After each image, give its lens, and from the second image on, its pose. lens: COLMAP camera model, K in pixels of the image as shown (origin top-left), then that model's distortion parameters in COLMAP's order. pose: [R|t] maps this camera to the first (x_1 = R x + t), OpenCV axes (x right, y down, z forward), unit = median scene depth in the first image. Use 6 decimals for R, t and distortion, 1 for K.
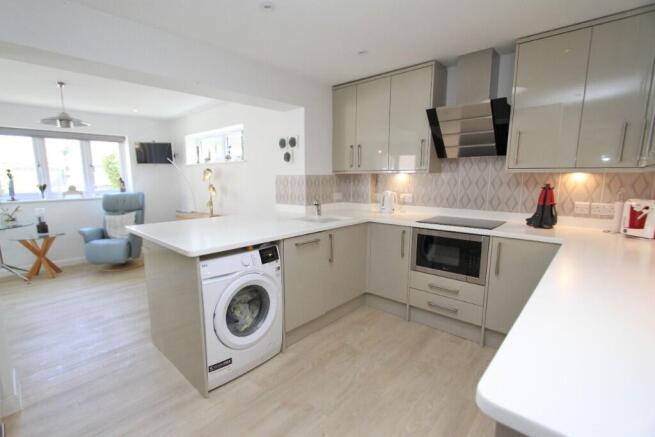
lens RADIAL K [[303.8, 0, 308.1], [0, 303.8, 222.8], [0, 0, 1]] dist [-0.000749, 0.000286]
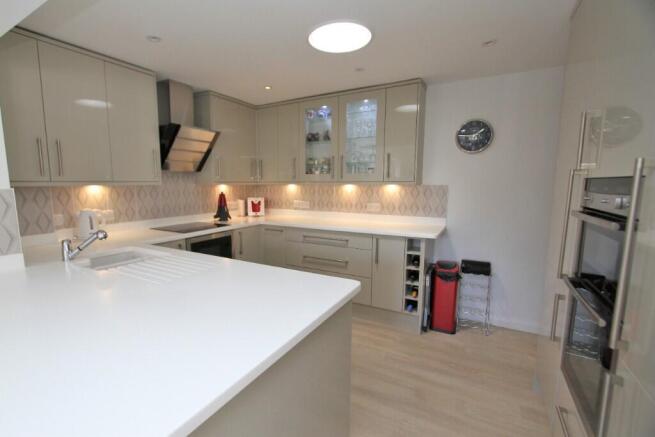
lens RADIAL K [[303.8, 0, 308.1], [0, 303.8, 222.8], [0, 0, 1]] dist [-0.000749, 0.000286]
pose [[-0.234260, -0.114874, 0.965363, -0.684797], [0.160707, 0.974757, 0.154990, -0.119932], [-0.958799, 0.191448, -0.209886, 0.776543]]
